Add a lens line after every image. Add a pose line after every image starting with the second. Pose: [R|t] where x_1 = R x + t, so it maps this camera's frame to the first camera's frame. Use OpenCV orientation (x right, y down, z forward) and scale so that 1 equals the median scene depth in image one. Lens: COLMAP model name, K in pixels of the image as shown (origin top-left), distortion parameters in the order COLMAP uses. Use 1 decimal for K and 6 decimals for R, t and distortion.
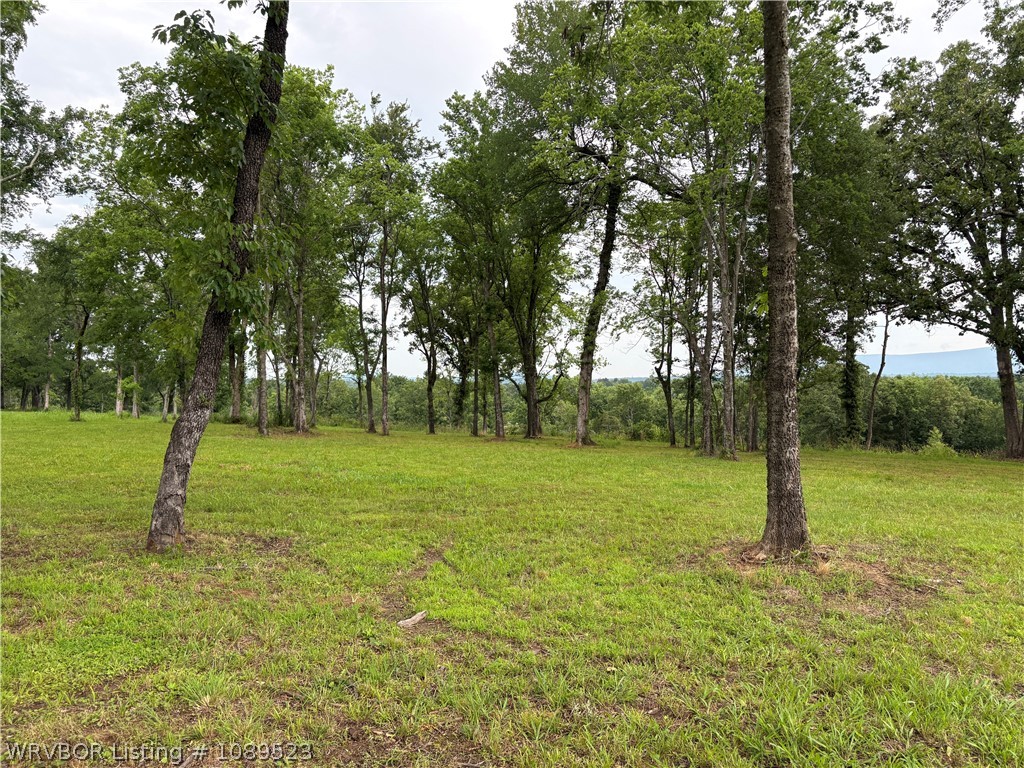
lens RADIAL K [[773.0, 0, 518.7], [0, 773.0, 379.2], [0, 0, 1]] dist [0.063317, -0.069172]
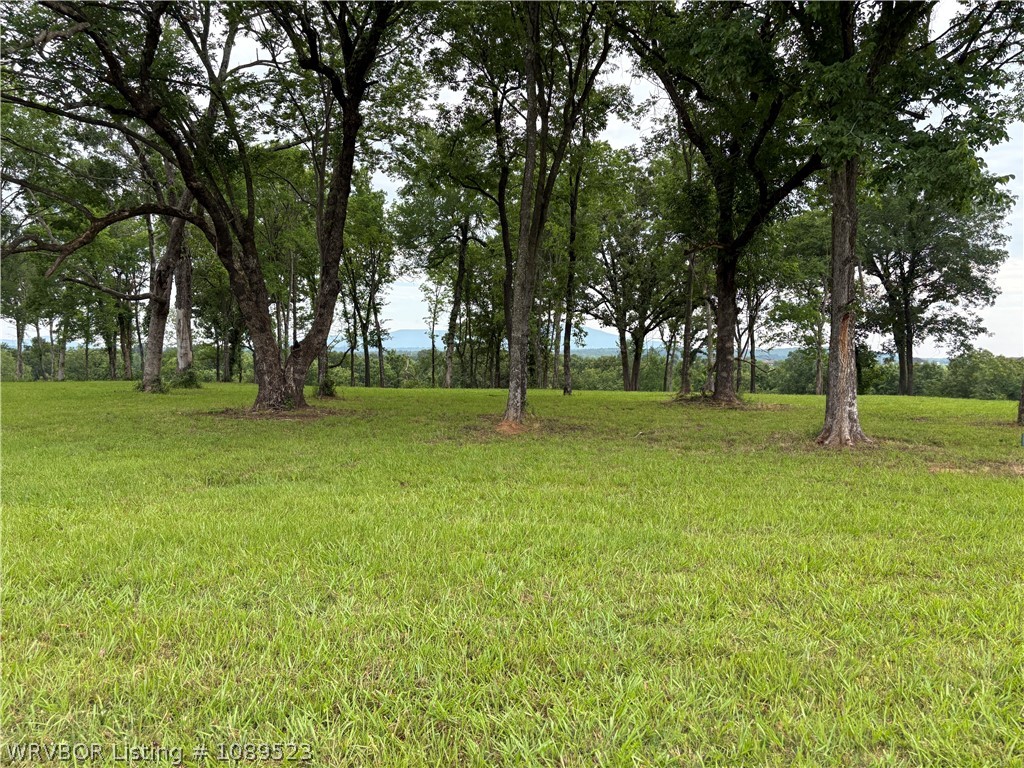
lens RADIAL K [[773.0, 0, 506.9], [0, 773.0, 392.2], [0, 0, 1]] dist [0.063317, -0.069172]
pose [[0.859559, -0.015512, 0.510802, -0.960606], [-0.012085, 0.998643, 0.050663, 0.000228], [-0.510894, -0.049721, 0.858204, -0.784285]]
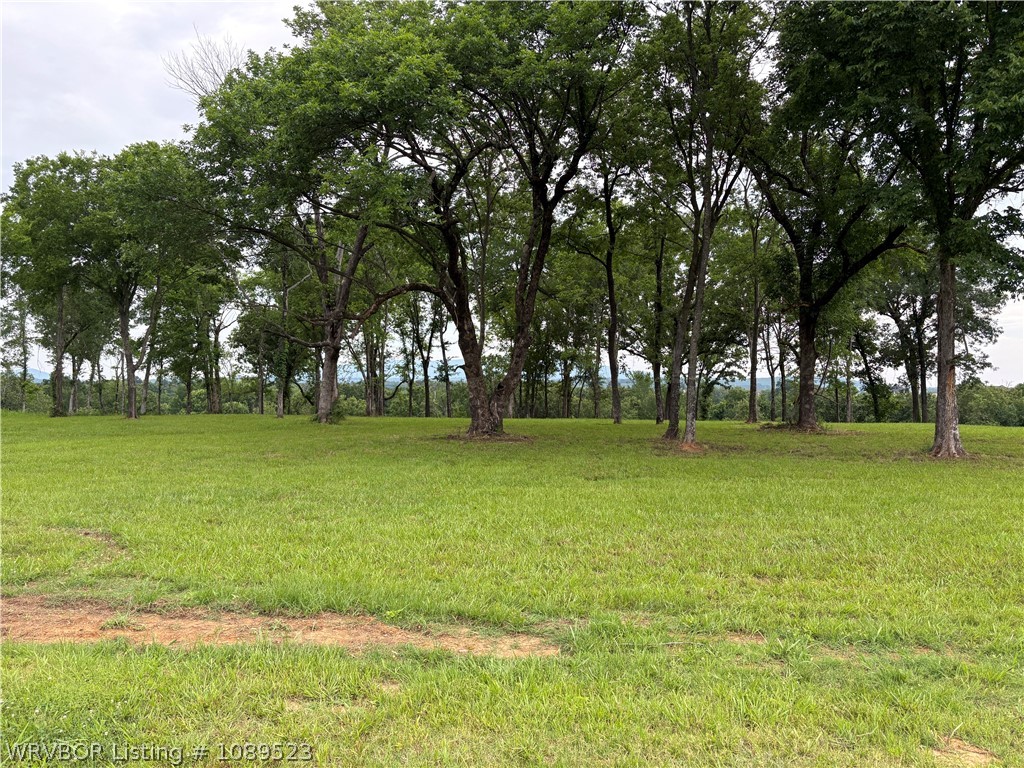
lens RADIAL K [[773.0, 0, 510.3], [0, 773.0, 389.0], [0, 0, 1]] dist [0.063317, -0.069172]
pose [[0.846880, 0.001894, 0.531781, -1.307623], [-0.007100, 0.999945, 0.007745, -0.010293], [-0.531737, -0.010335, 0.846847, -0.876381]]
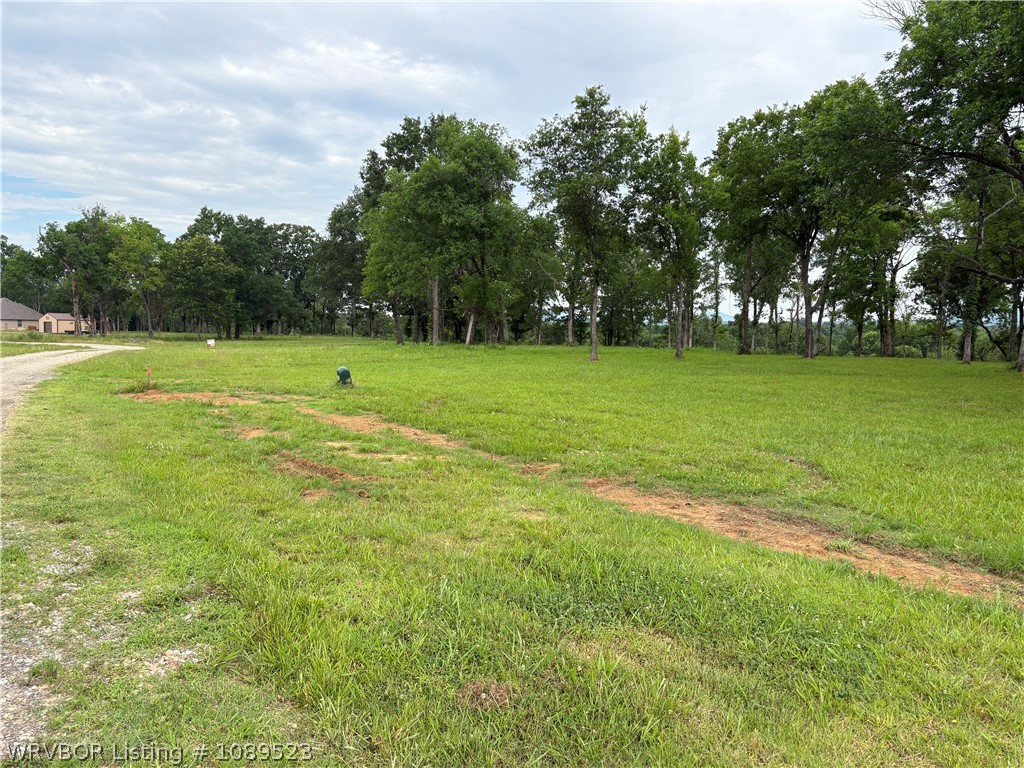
lens RADIAL K [[773.0, 0, 515.9], [0, 773.0, 387.4], [0, 0, 1]] dist [0.063317, -0.069172]
pose [[0.971422, 0.034220, -0.234881, -1.331572], [-0.013844, 0.996037, 0.087859, -0.007603], [0.236956, -0.082096, 0.968045, -0.875305]]
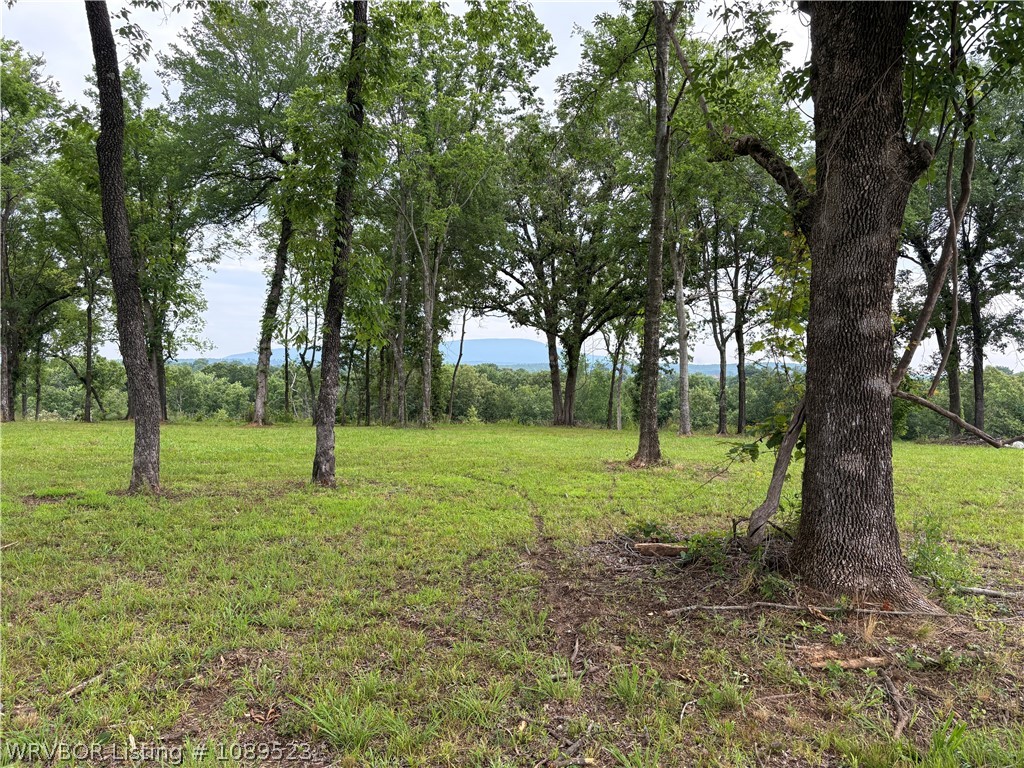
lens RADIAL K [[773.0, 0, 507.8], [0, 773.0, 379.0], [0, 0, 1]] dist [0.063317, -0.069172]
pose [[0.824812, 0.005360, 0.565382, -0.335733], [-0.016354, 0.999763, 0.014379, 0.000179], [-0.565171, -0.021106, 0.824704, -0.113424]]
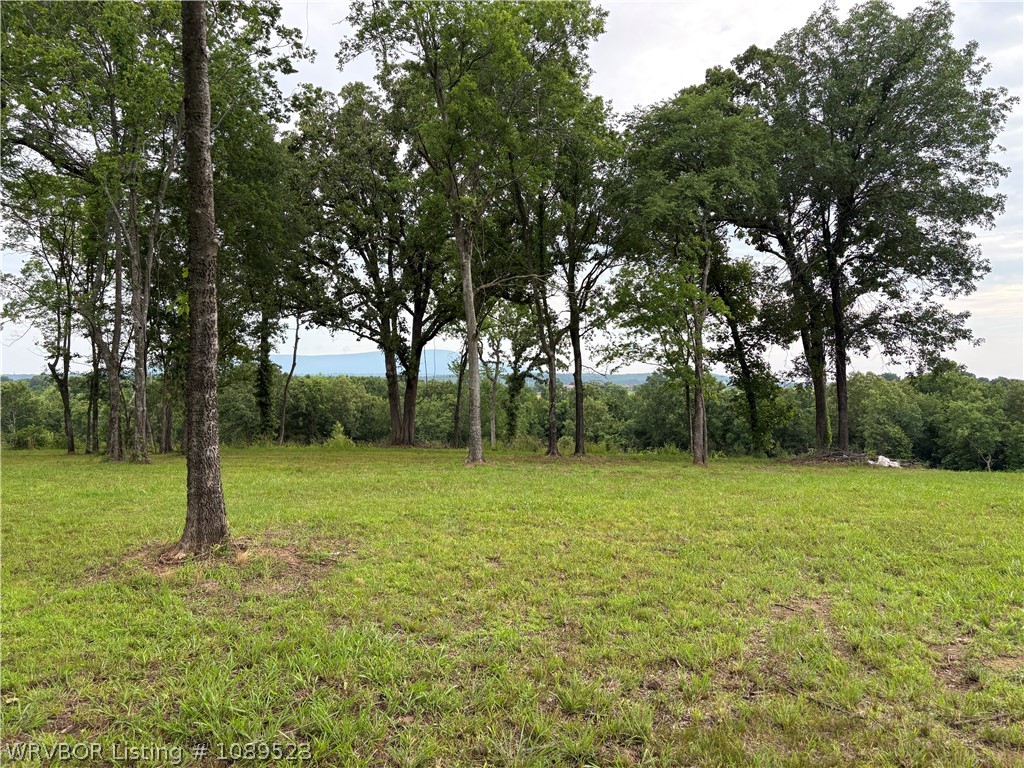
lens RADIAL K [[773.0, 0, 516.1], [0, 773.0, 385.1], [0, 0, 1]] dist [0.063317, -0.069172]
pose [[0.754936, 0.000141, 0.655798, -0.007449], [-0.006175, 0.999957, 0.006893, -0.000810], [-0.655769, -0.009253, 0.754905, -0.013868]]
